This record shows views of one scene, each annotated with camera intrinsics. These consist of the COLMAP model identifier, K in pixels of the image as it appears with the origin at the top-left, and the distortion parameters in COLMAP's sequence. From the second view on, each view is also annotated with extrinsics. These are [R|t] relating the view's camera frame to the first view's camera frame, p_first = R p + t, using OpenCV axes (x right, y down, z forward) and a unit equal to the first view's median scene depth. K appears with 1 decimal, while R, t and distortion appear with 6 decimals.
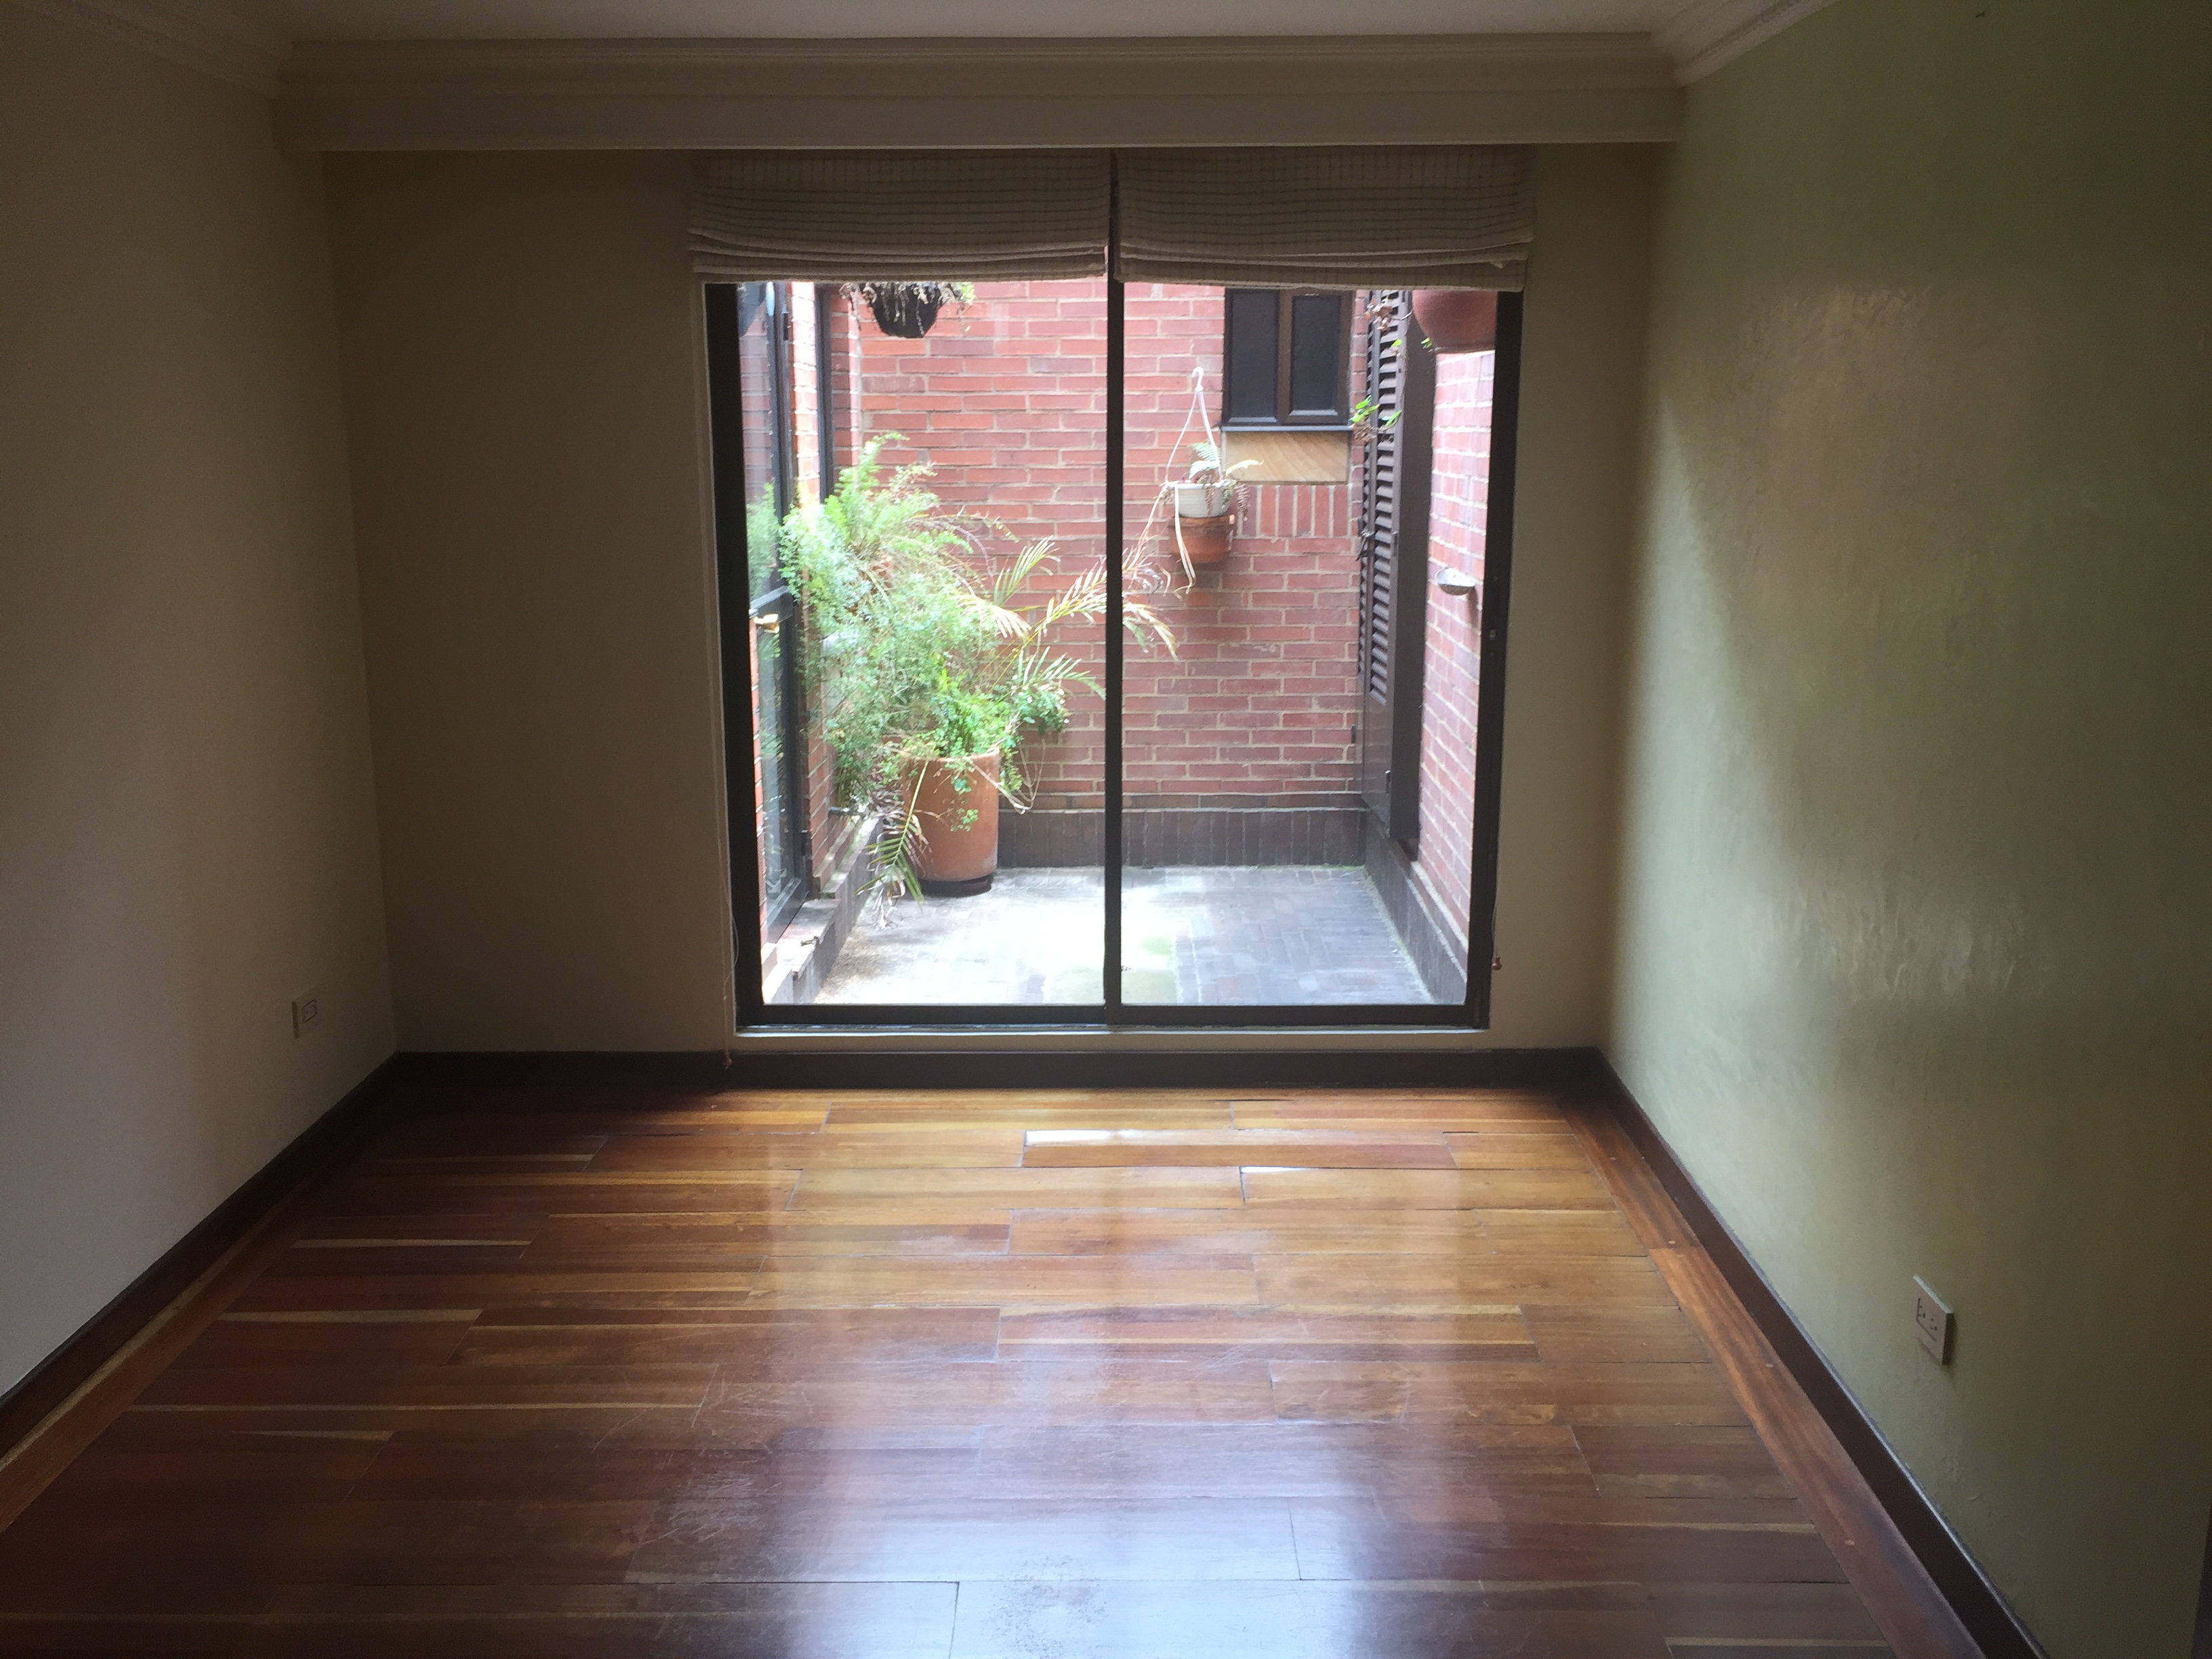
lens RADIAL K [[1906.8, 0, 1125.8], [0, 1906.8, 798.3], [0, 0, 1]] dist [0.085958, -0.117946]
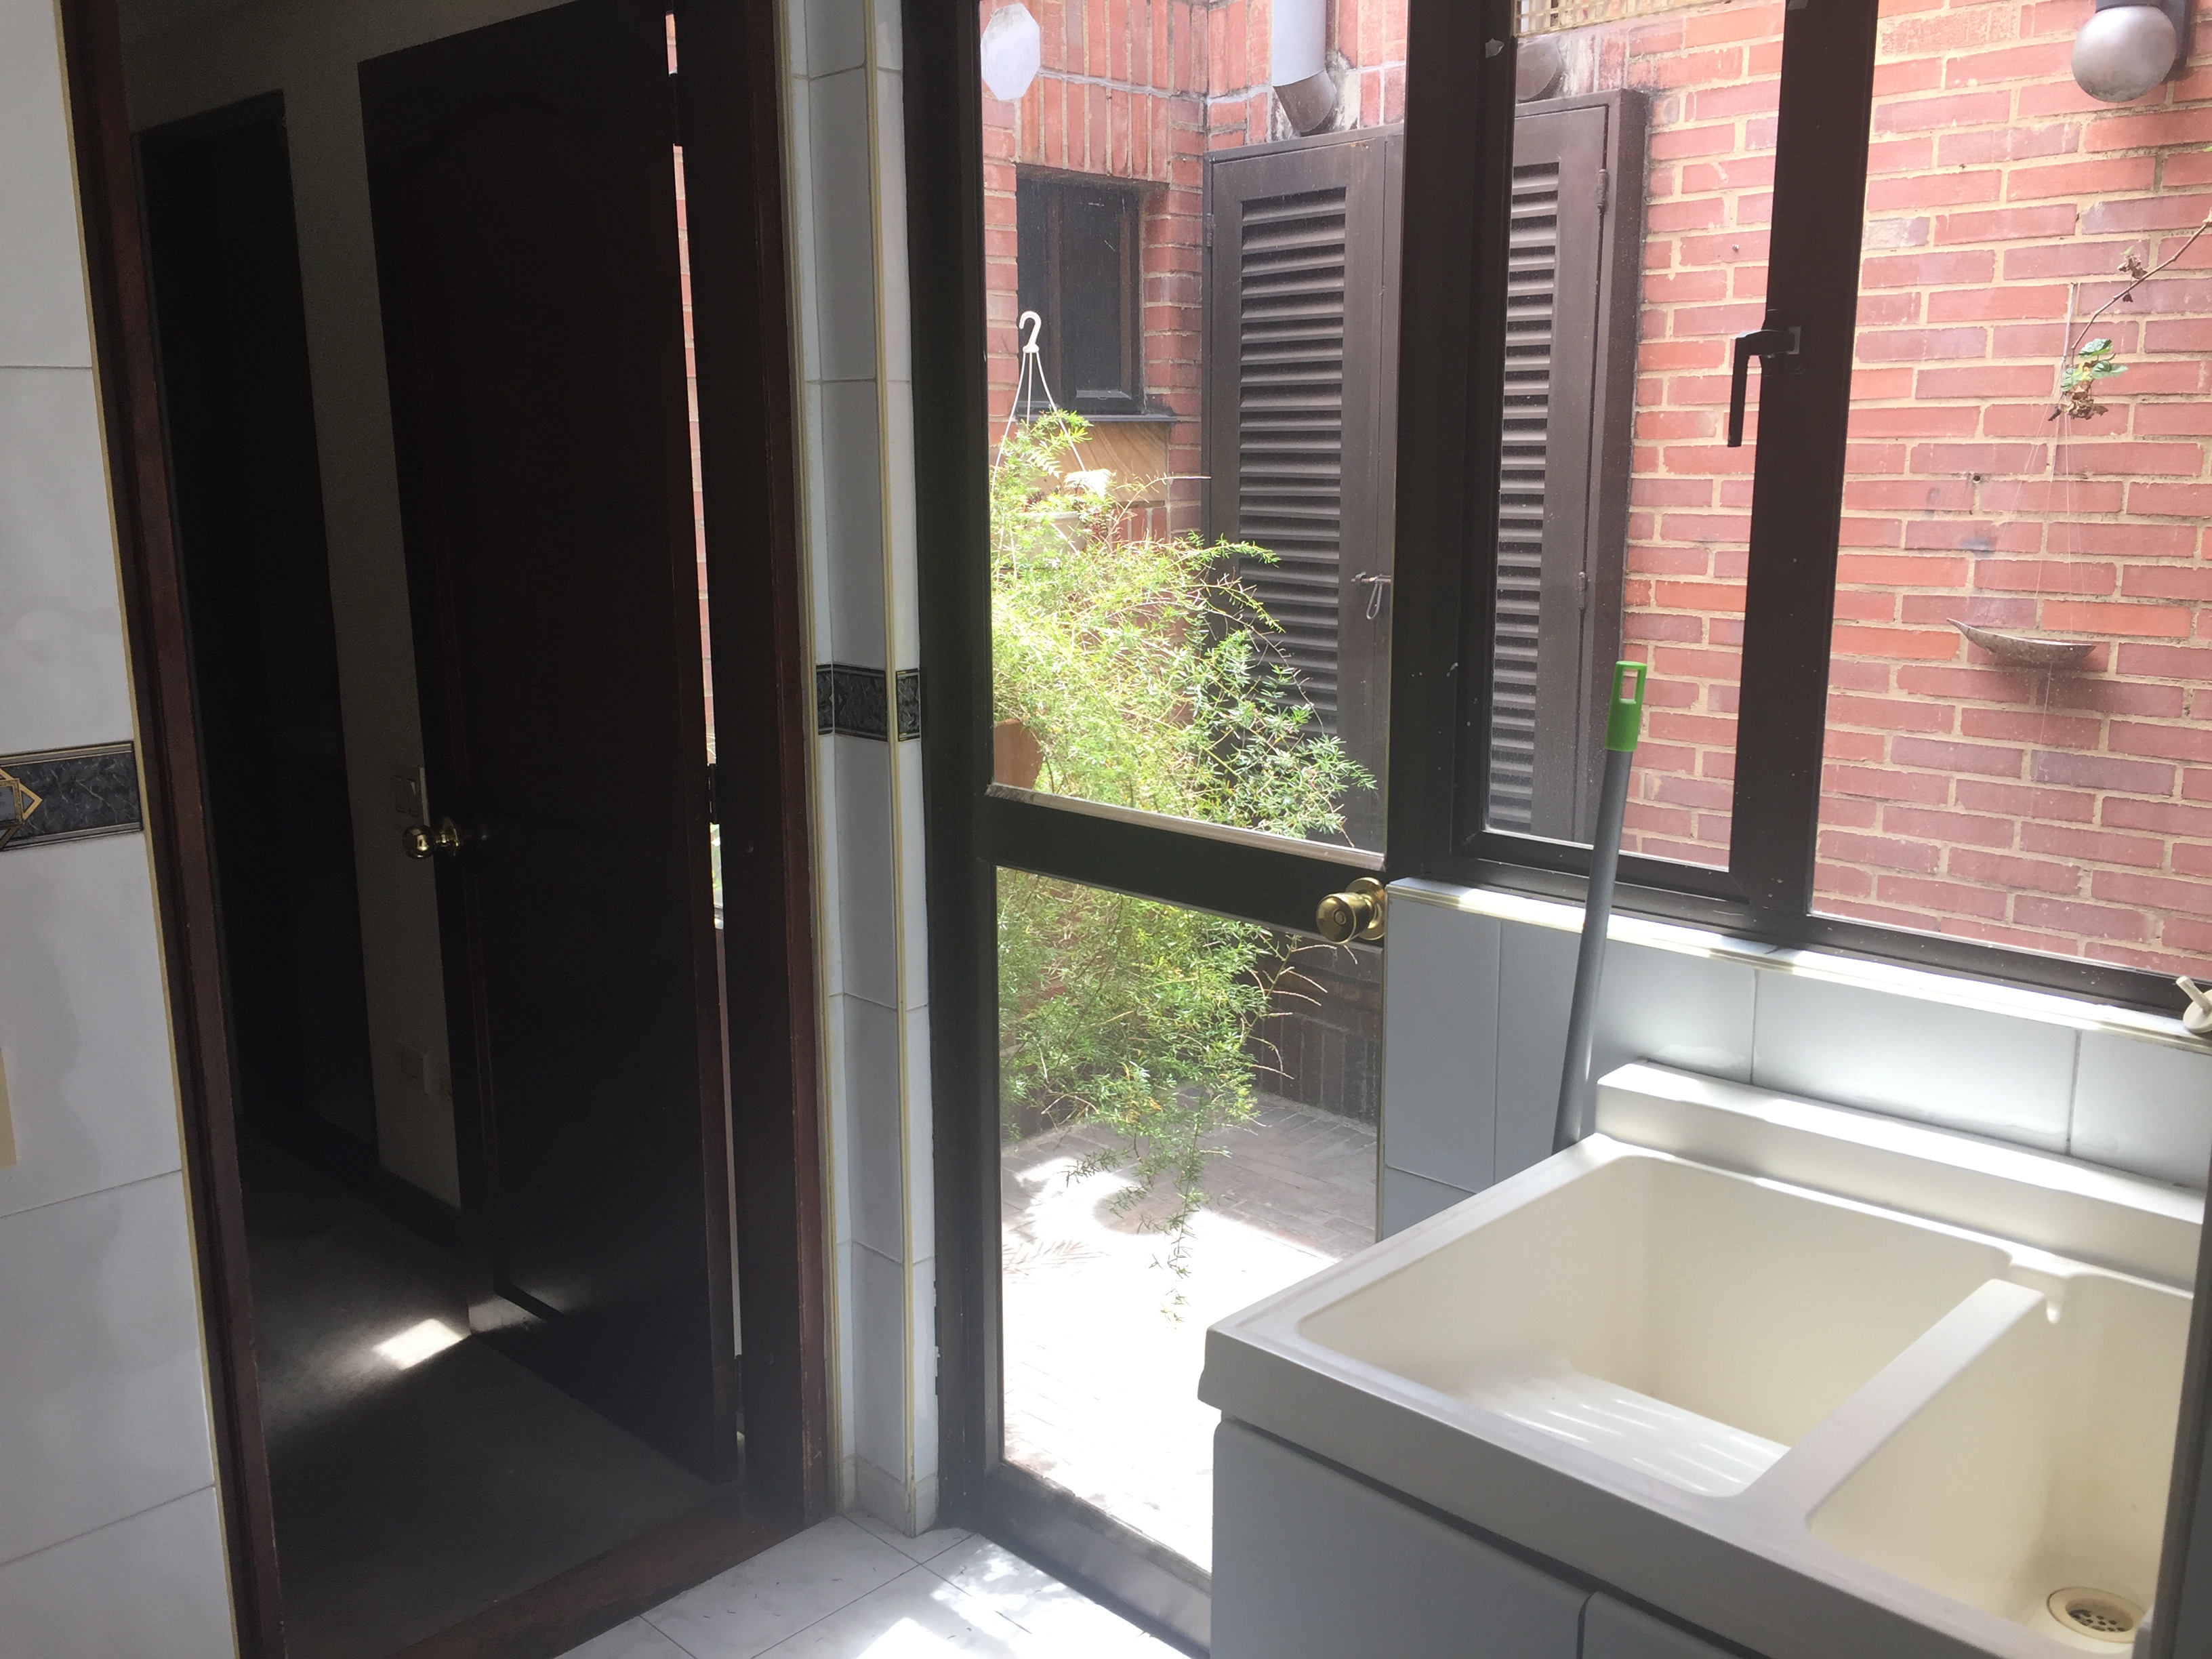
lens RADIAL K [[1906.8, 0, 1097.8], [0, 1906.8, 819.1], [0, 0, 1]] dist [0.085958, -0.117946]
pose [[0.697308, -0.144770, 0.701999, -0.426028], [0.145668, 0.987575, 0.058968, -0.115438], [-0.701813, 0.061140, 0.709732, 0.646564]]
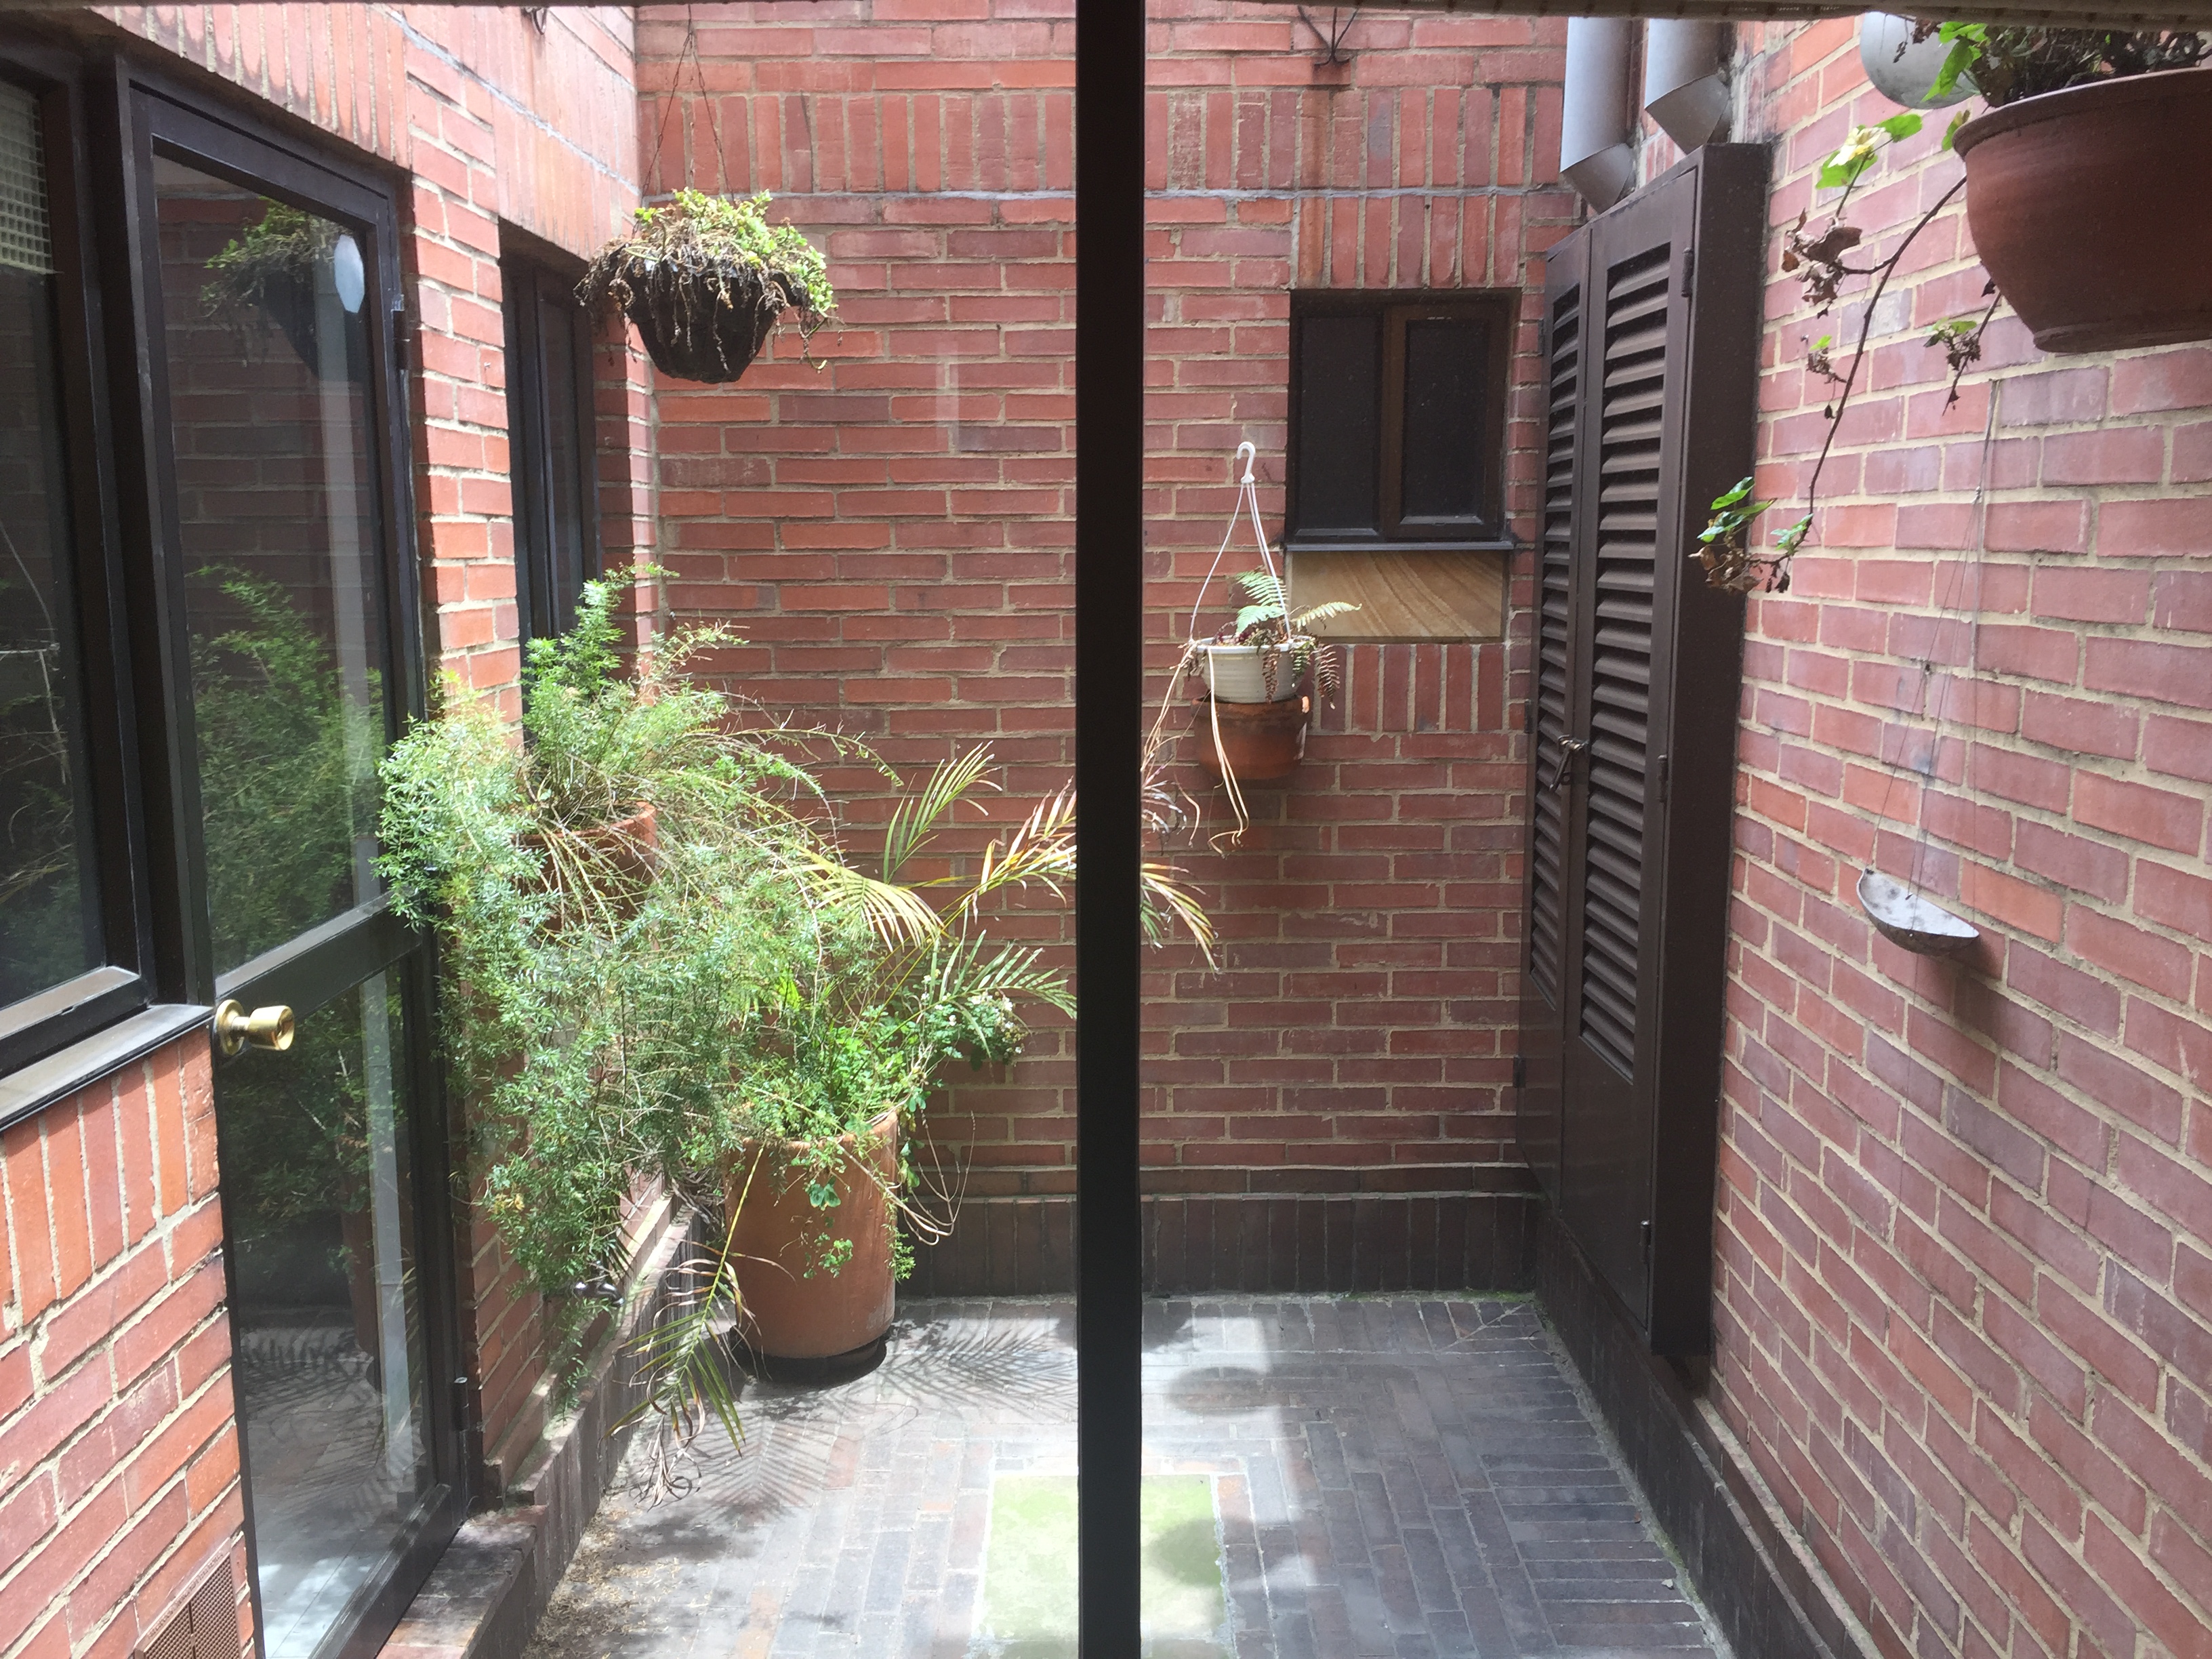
lens RADIAL K [[1906.8, 0, 1095.4], [0, 1906.8, 814.8], [0, 0, 1]] dist [0.085958, -0.117946]
pose [[0.999978, -0.002797, -0.005999, -0.004807], [0.002508, 0.998862, -0.047636, -0.096999], [0.006125, 0.047620, 0.998847, 0.485833]]
